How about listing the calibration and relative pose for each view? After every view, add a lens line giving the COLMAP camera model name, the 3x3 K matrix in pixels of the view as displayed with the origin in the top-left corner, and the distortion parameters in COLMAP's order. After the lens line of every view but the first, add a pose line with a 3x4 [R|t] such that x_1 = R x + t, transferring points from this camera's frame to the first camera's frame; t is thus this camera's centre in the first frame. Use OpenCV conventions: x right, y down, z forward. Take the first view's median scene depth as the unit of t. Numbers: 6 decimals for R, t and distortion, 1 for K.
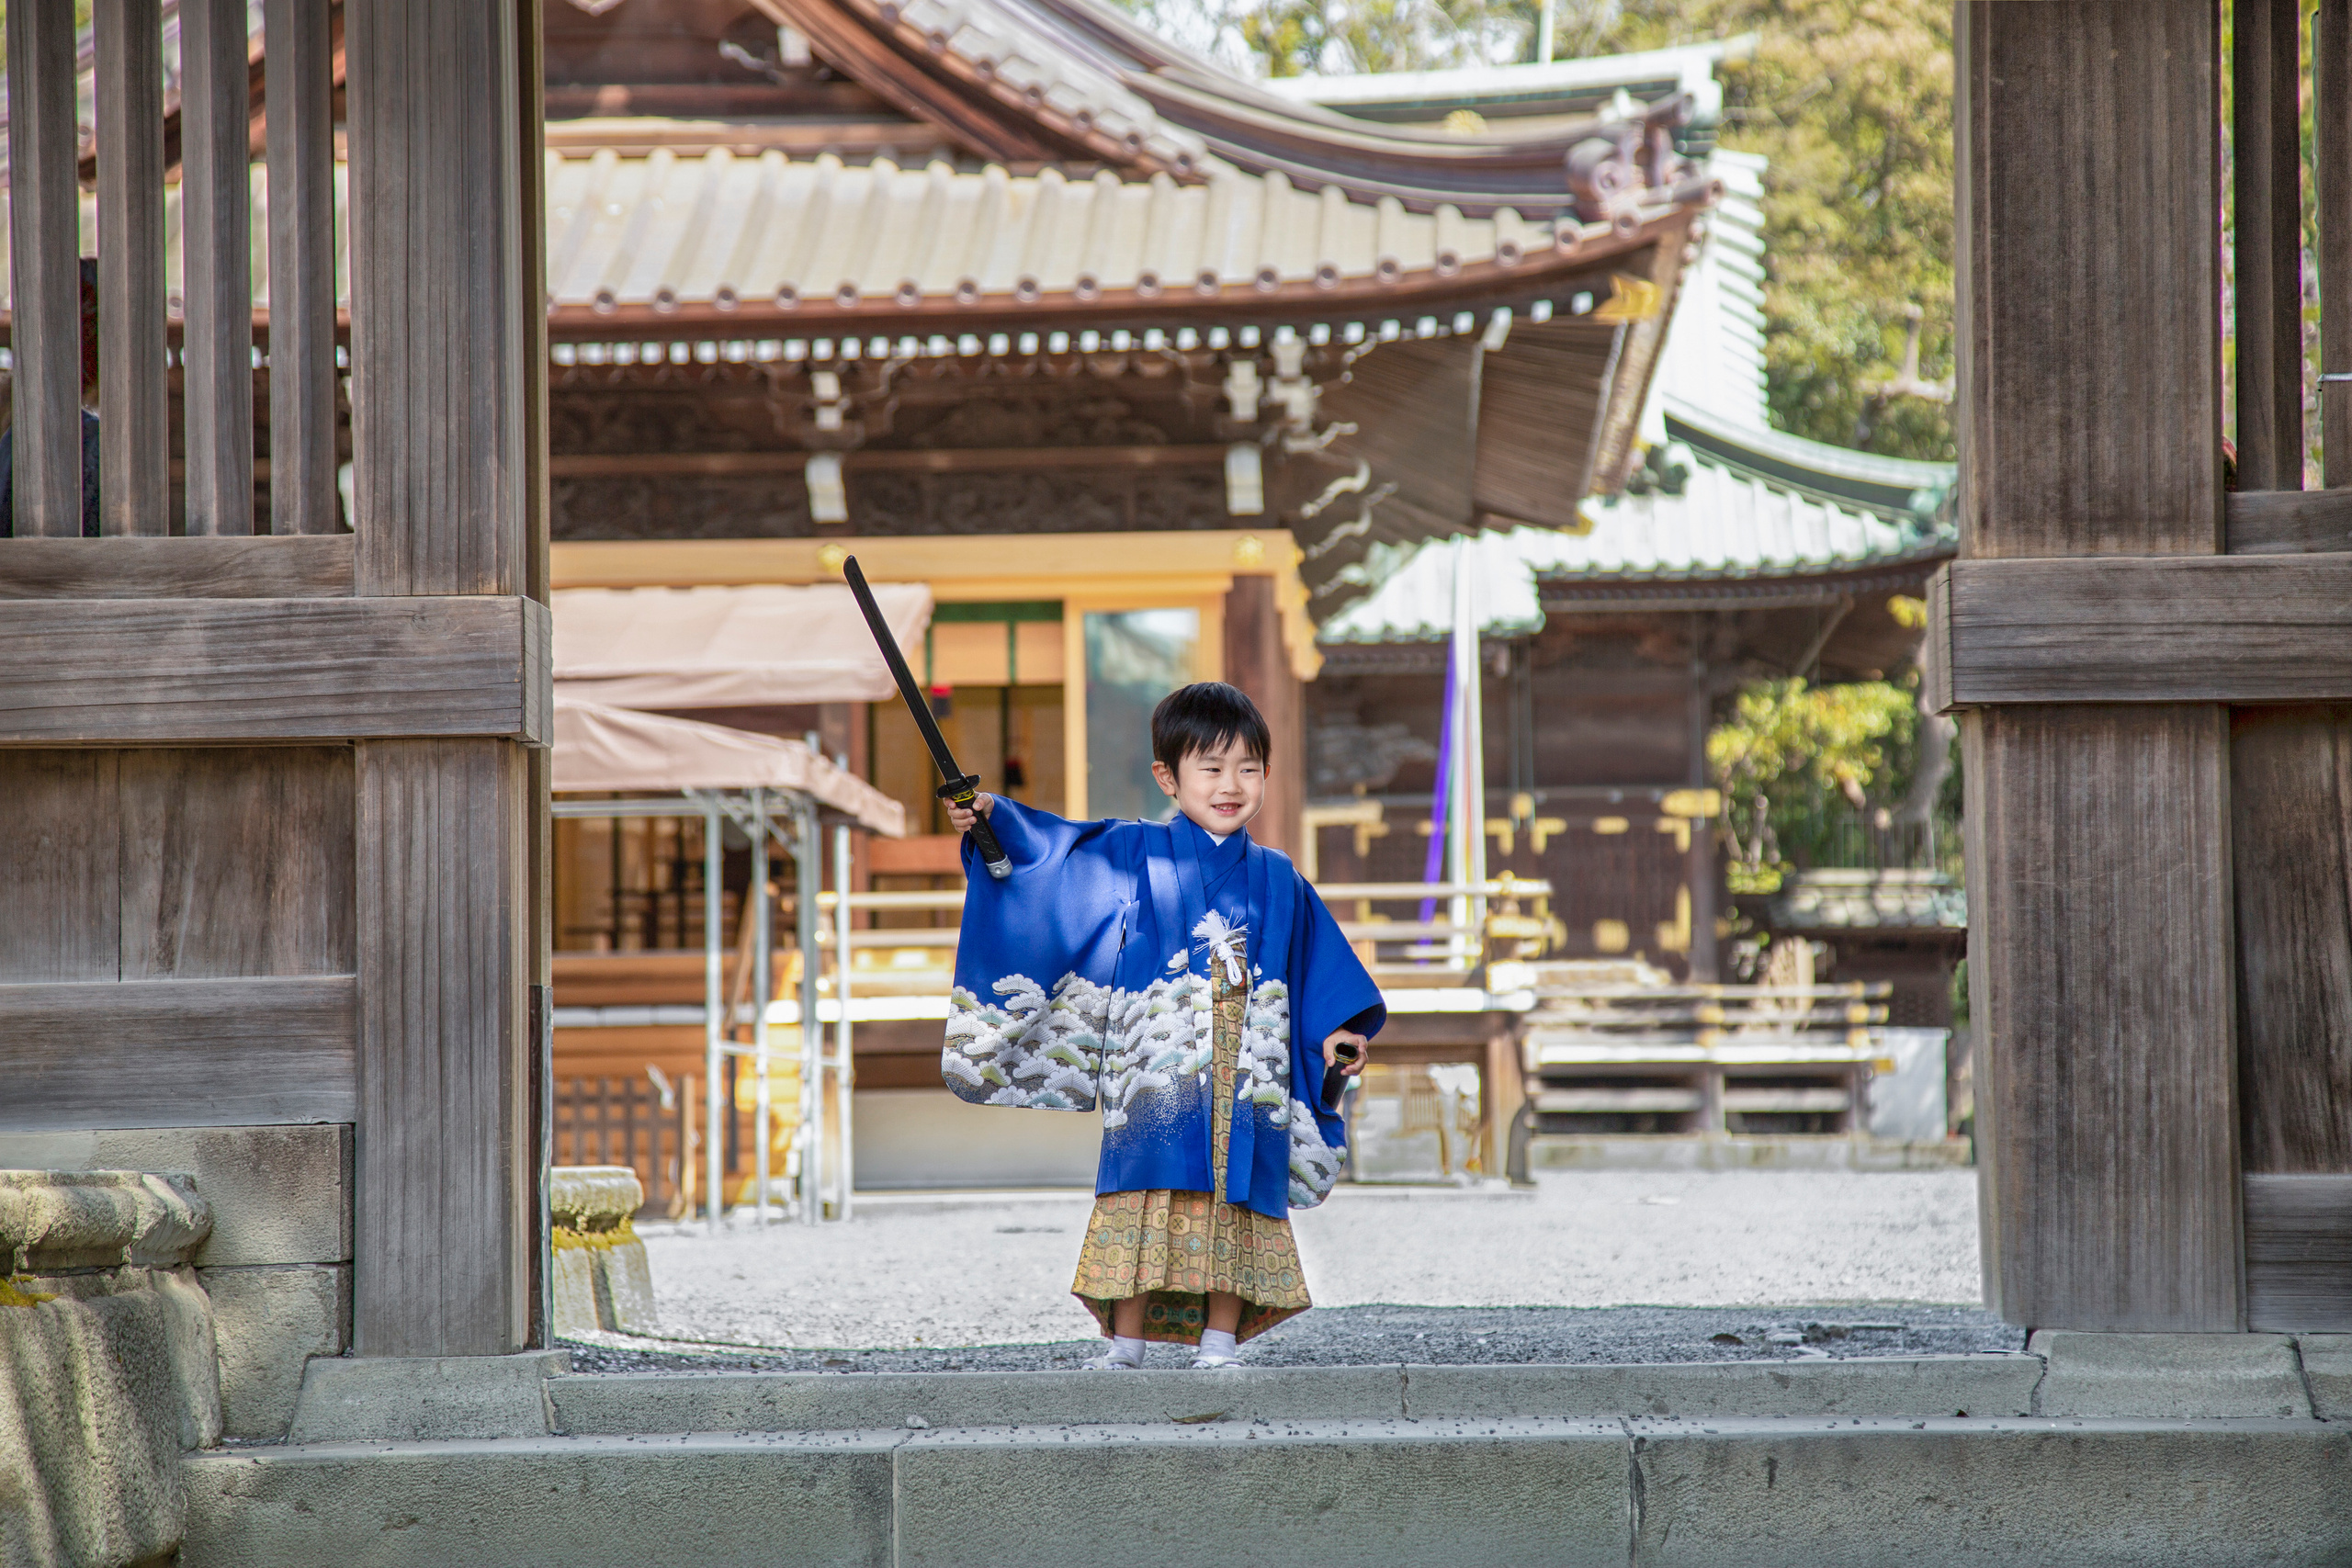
lens RADIAL K [[6463.9, 0, 1176.0], [0, 6463.9, 784.0], [0, 0, 1]] dist [0.578240, 0.909916]
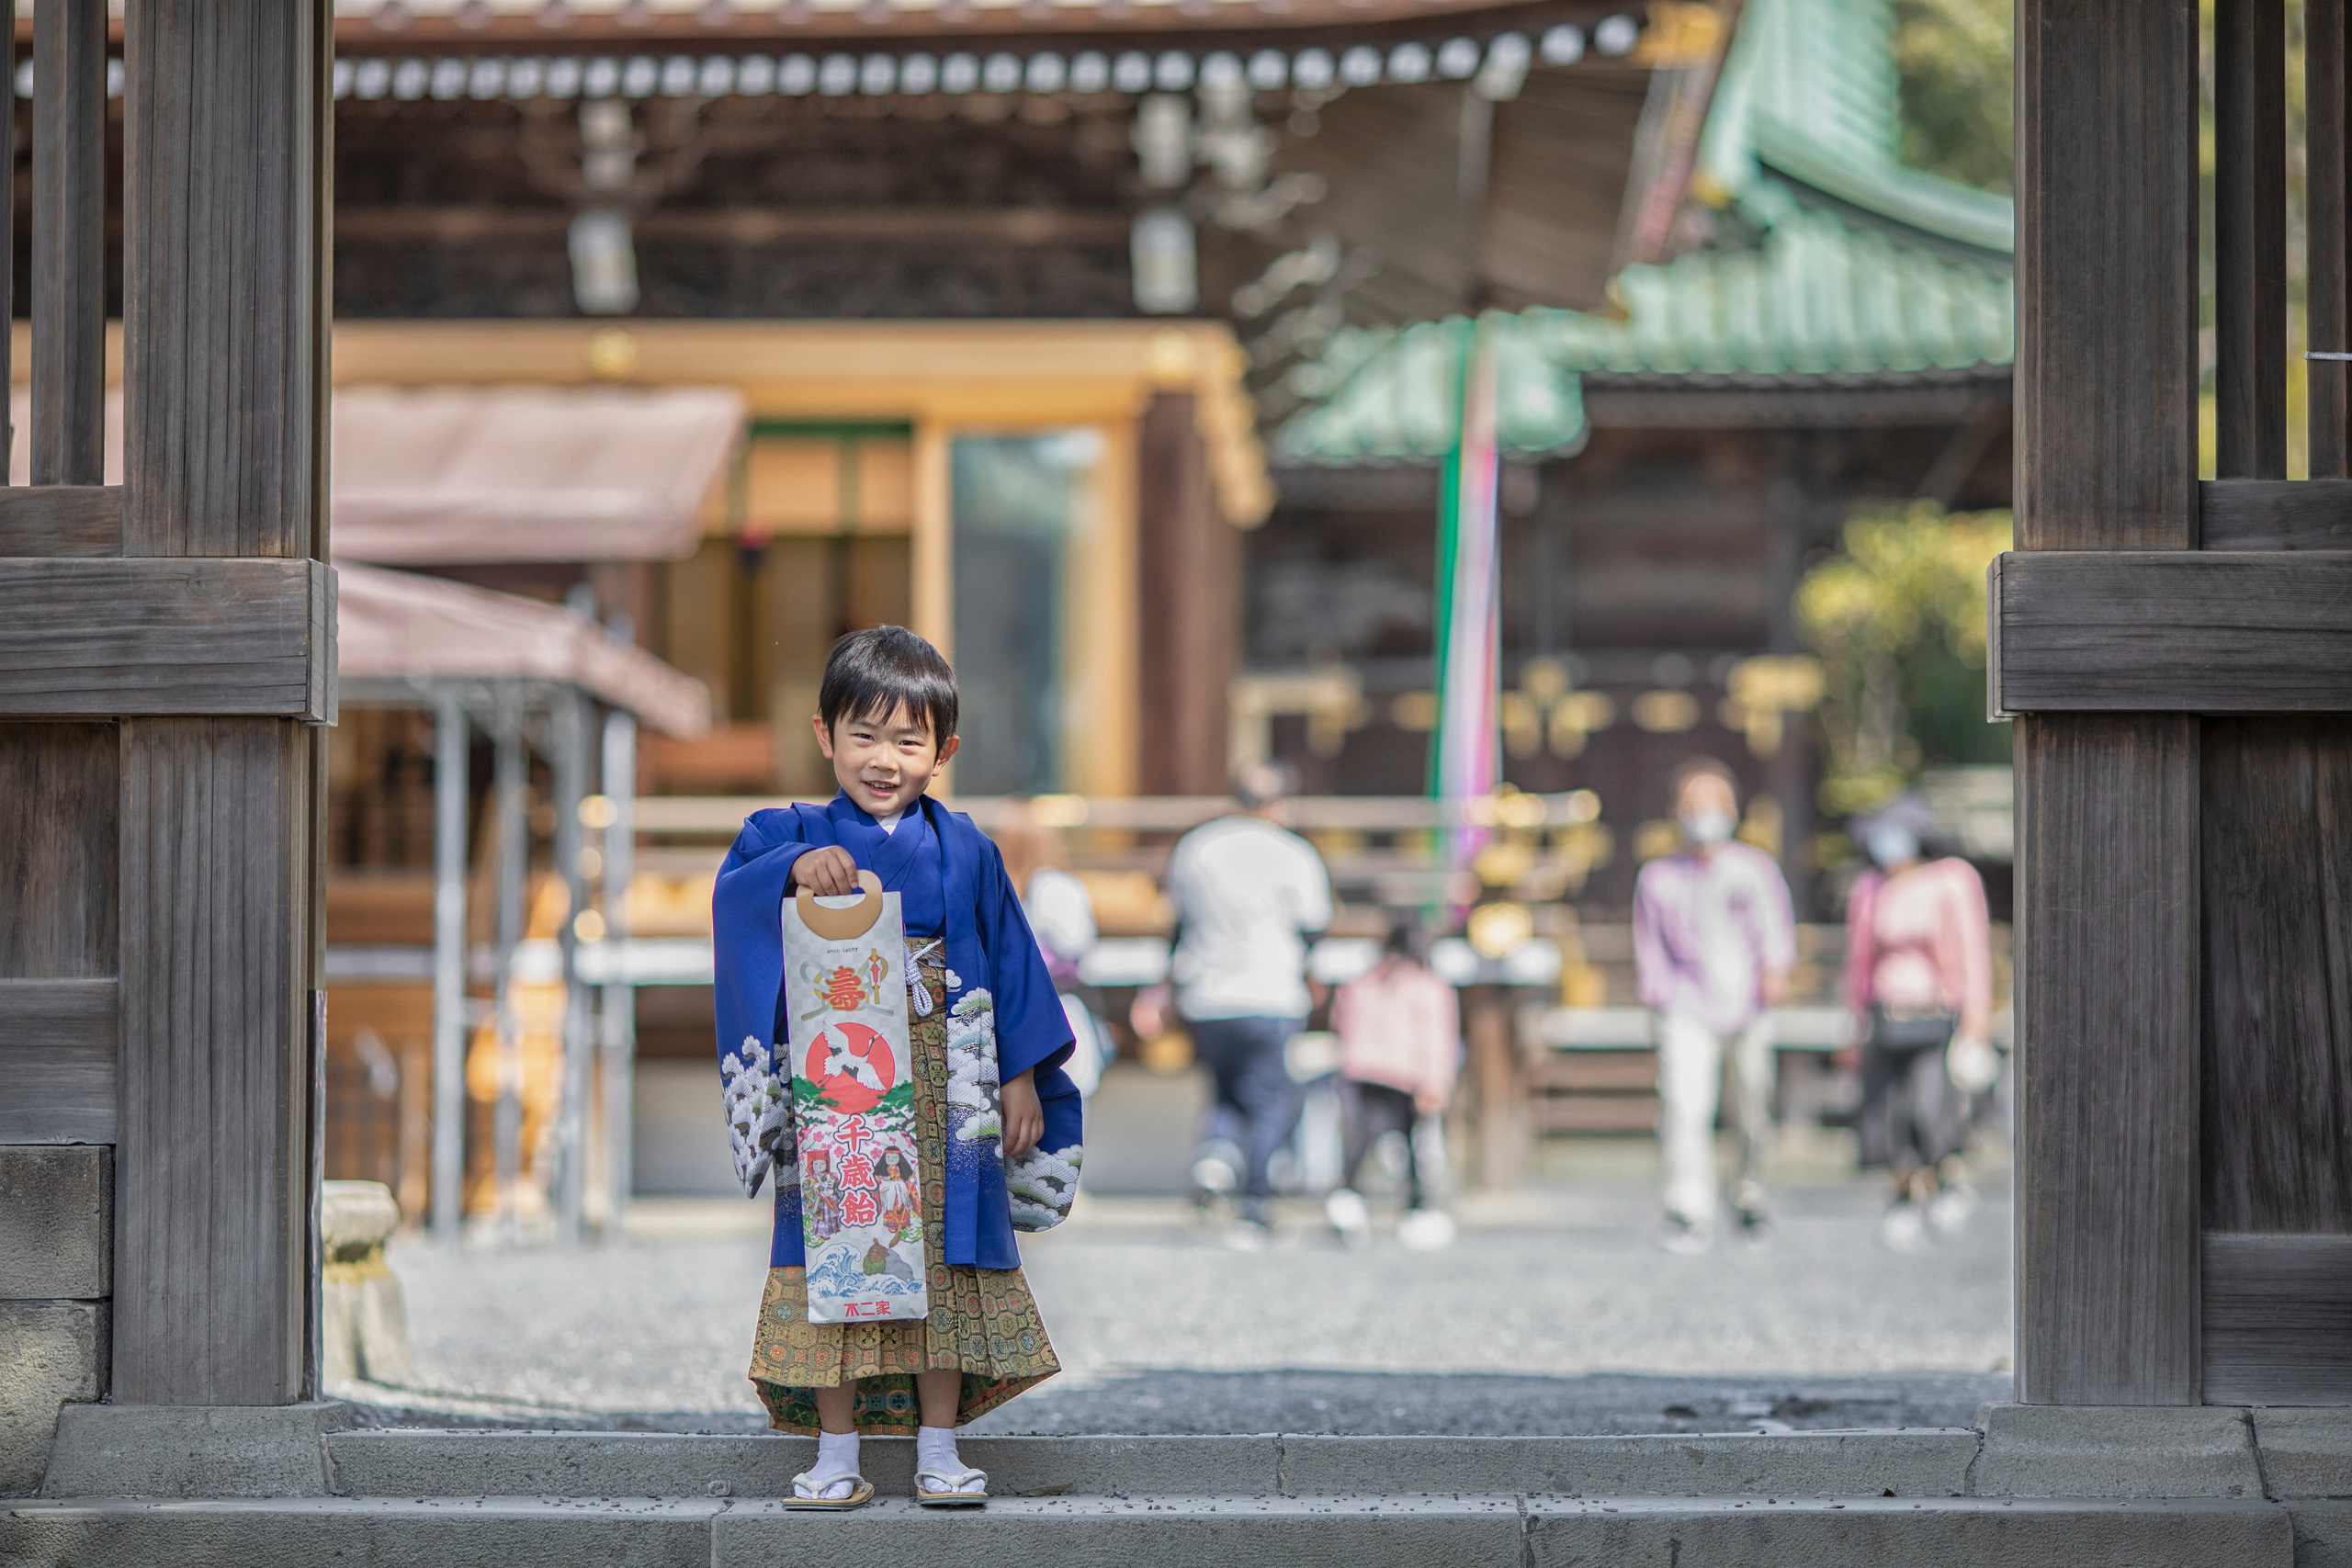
lens RADIAL K [[9186.4, 0, 1171.0], [0, 9186.4, 736.7], [0, 0, 1]] dist [0.174616, -0.388018]
pose [[0.999810, 0.016361, 0.010551, 0.004902], [-0.016490, 0.999788, 0.012320, -0.022083], [-0.010347, -0.012492, 0.999868, -0.264299]]
